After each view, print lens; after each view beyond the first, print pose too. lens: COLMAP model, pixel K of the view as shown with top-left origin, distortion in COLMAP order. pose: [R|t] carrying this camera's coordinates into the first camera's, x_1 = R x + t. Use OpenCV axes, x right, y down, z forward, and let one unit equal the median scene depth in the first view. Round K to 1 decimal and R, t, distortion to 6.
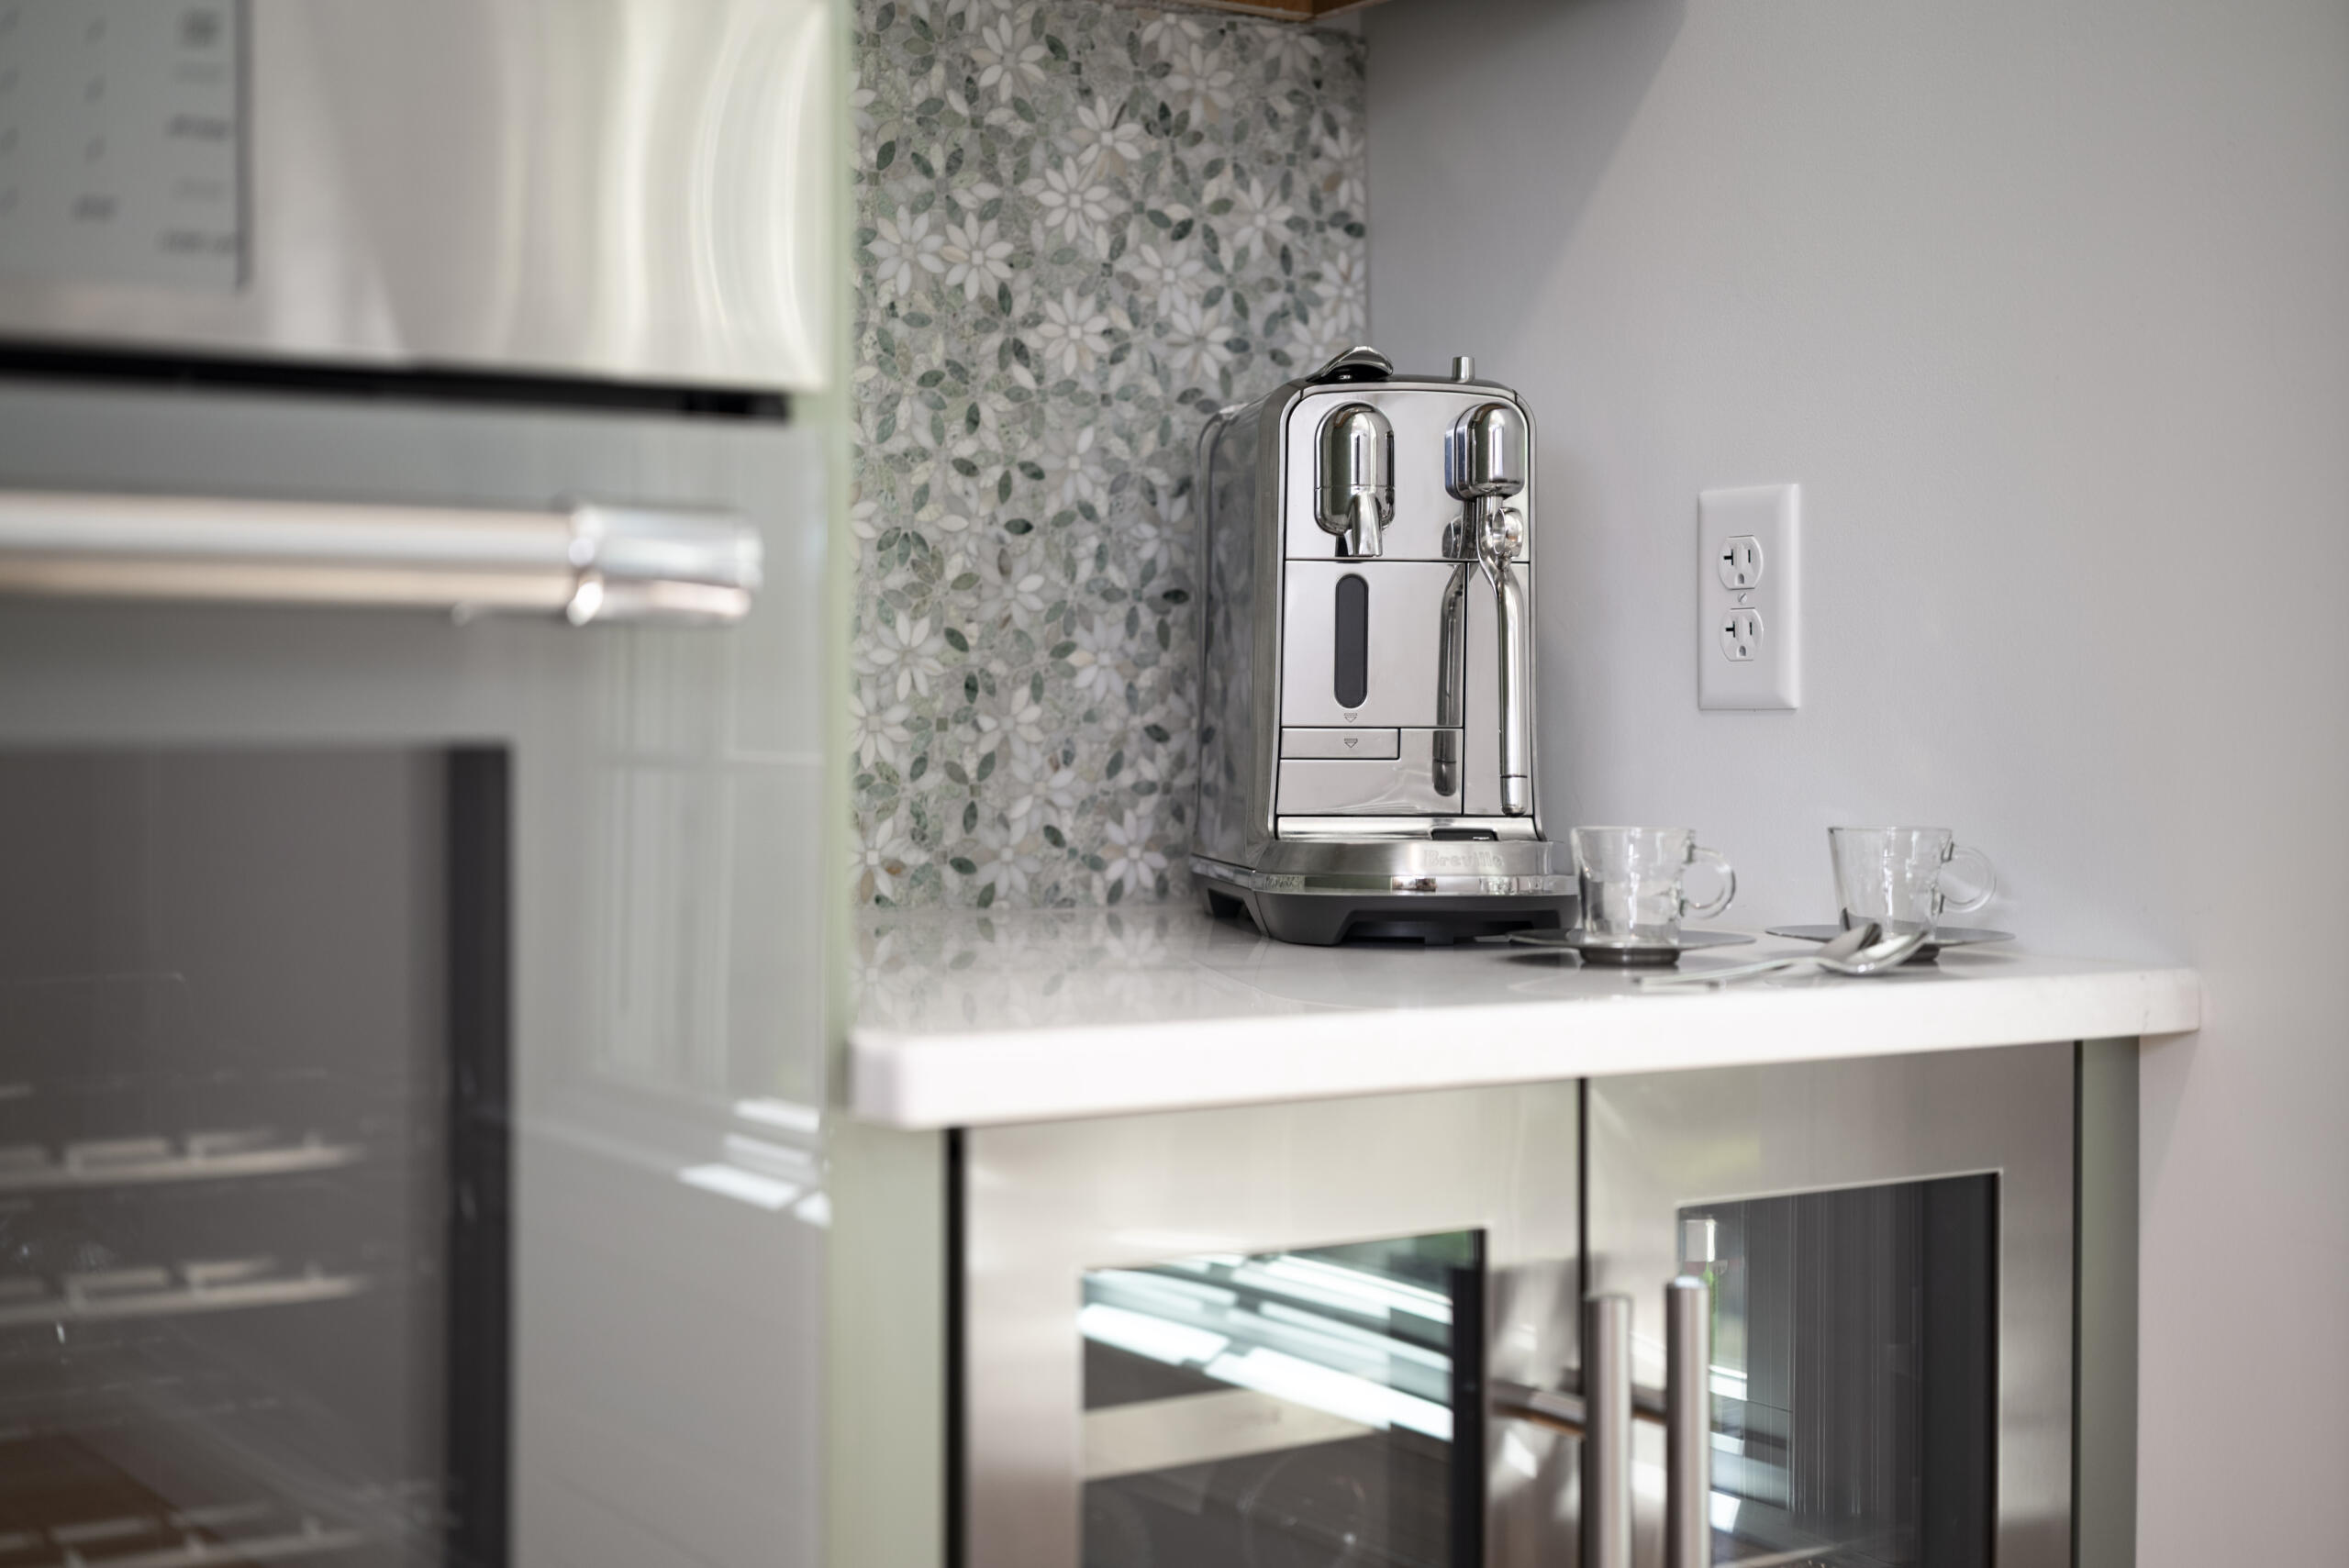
lens RADIAL K [[3488.0, 0, 1251.4], [0, 3488.0, 785.6], [0, 0, 1]] dist [0.070418, -0.097443]
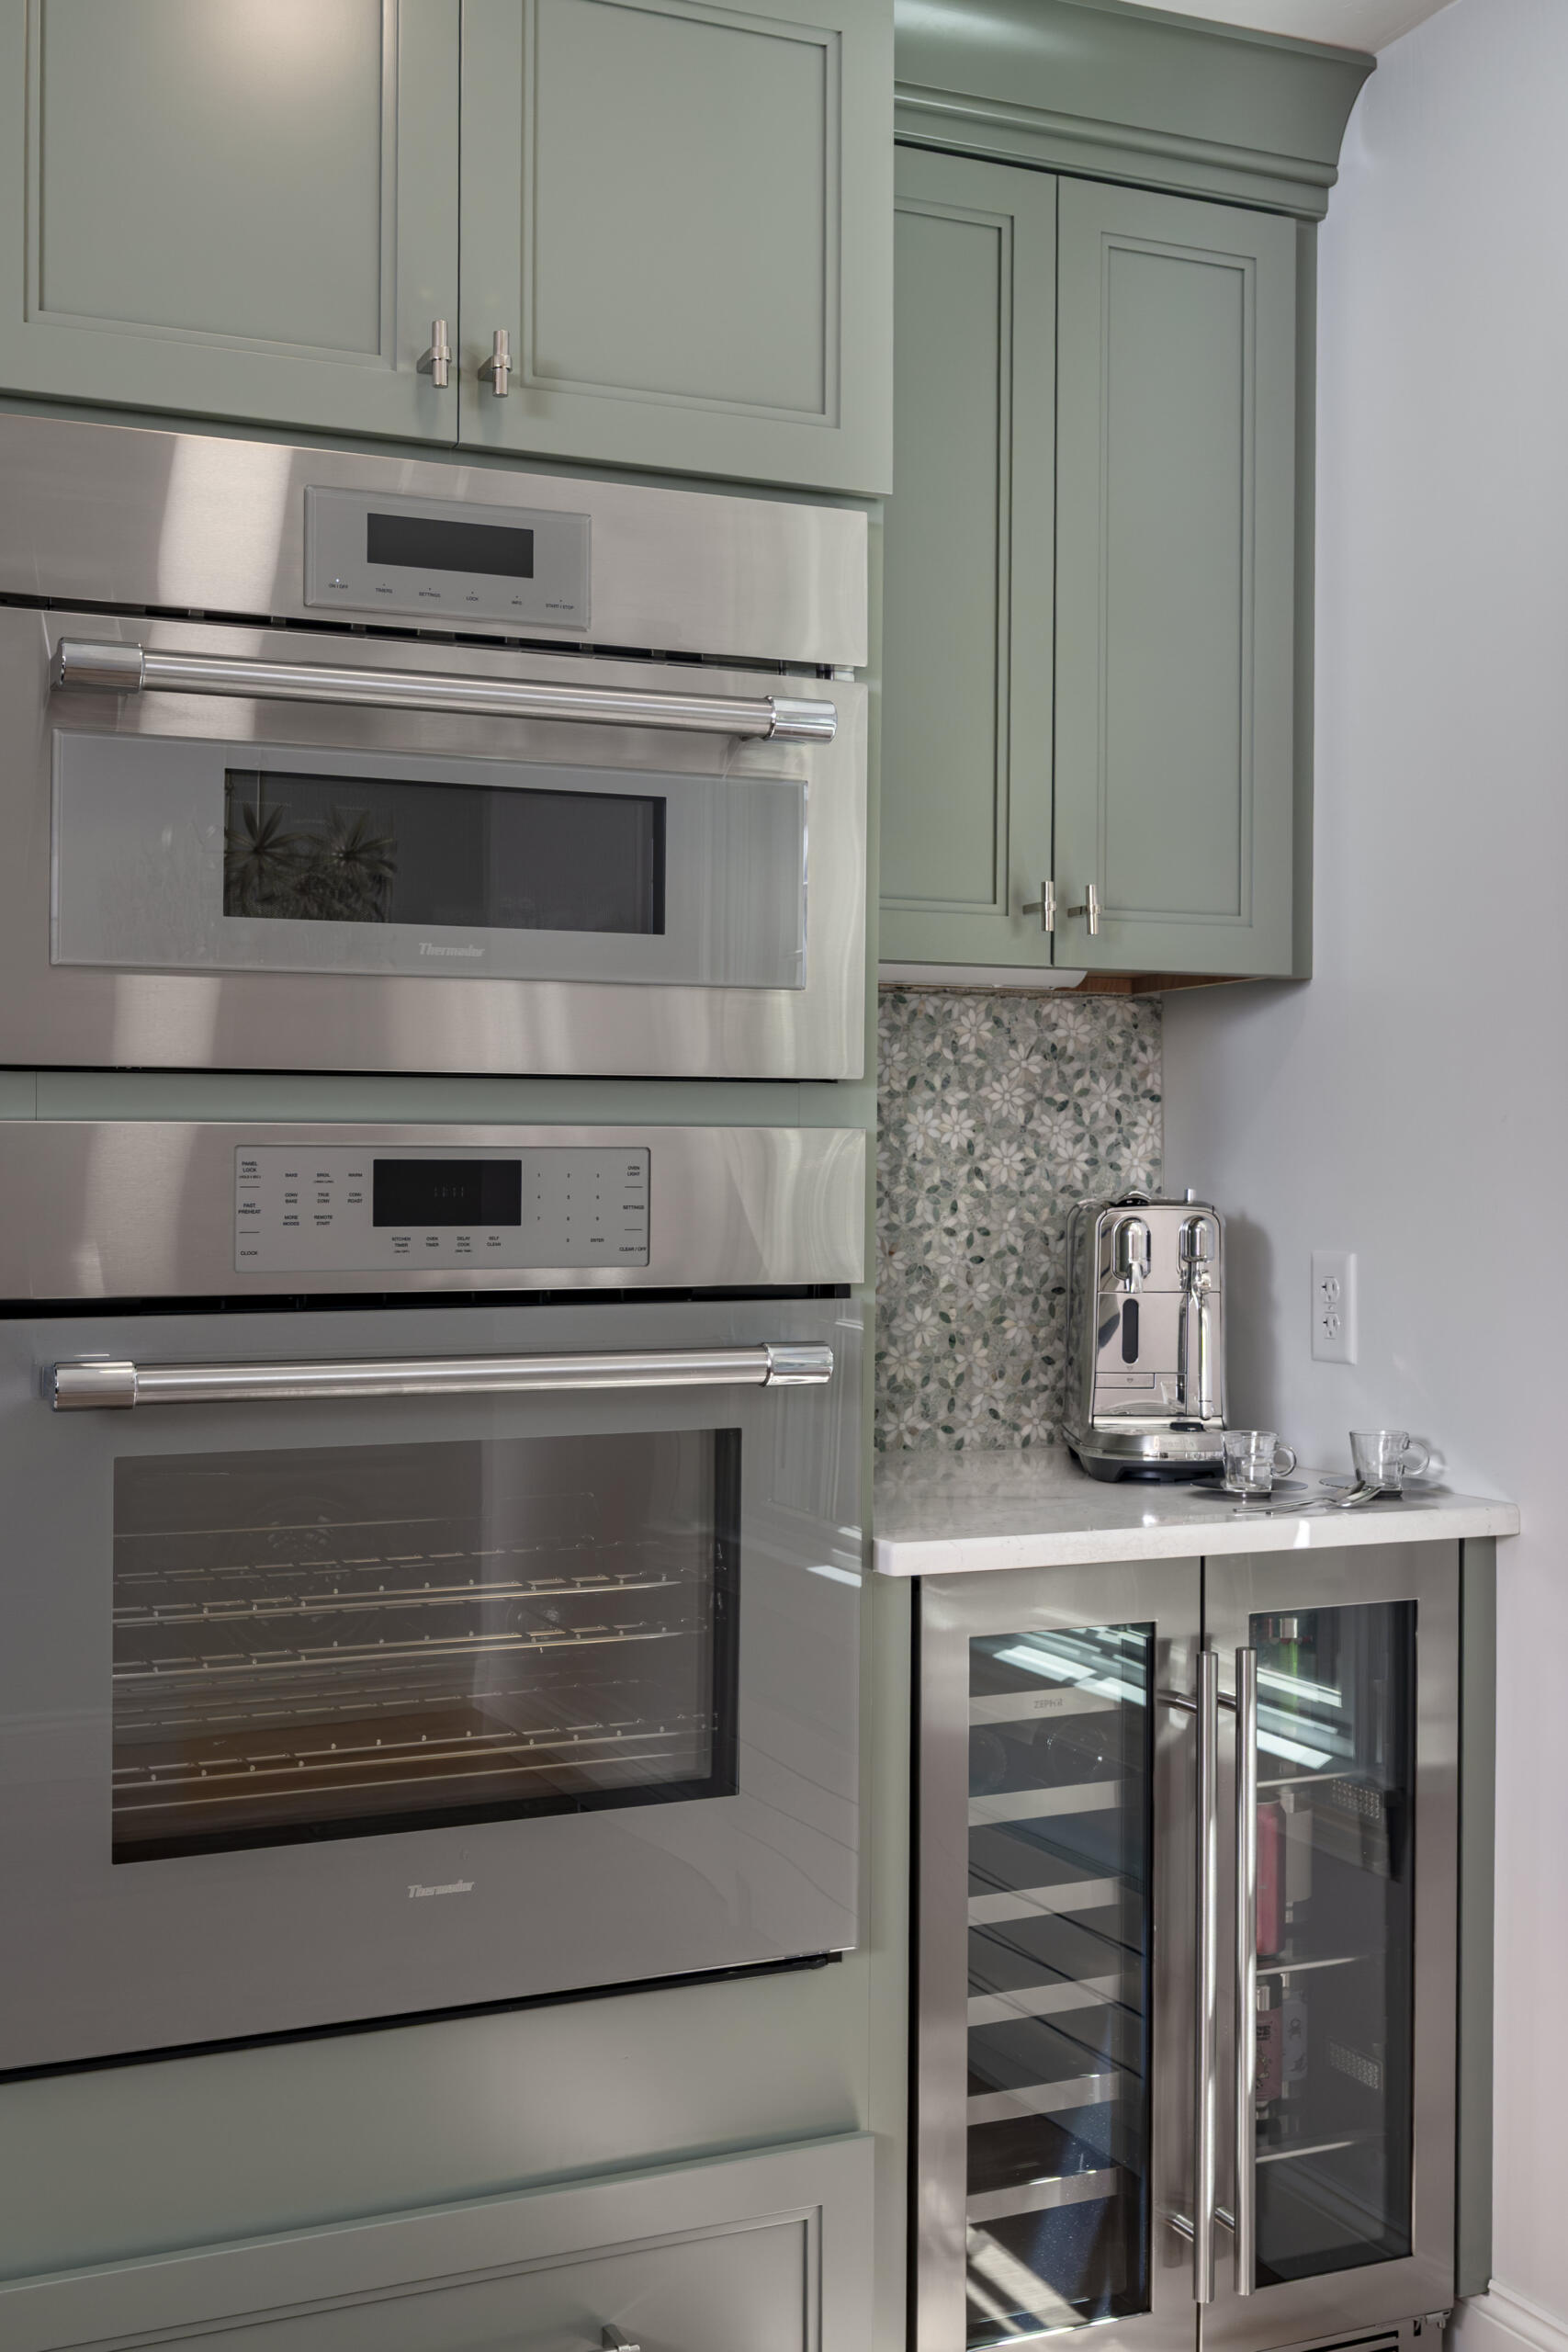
lens RADIAL K [[2857.1, 0, 920.2], [0, 2857.1, 1146.8], [0, 0, 1]] dist [-0.005076, -0.023723]
pose [[0.991906, 0.006197, -0.126823, 0.107132], [-0.009438, 0.999644, -0.024971, -0.096614], [0.126623, 0.025966, 0.991611, -0.622805]]
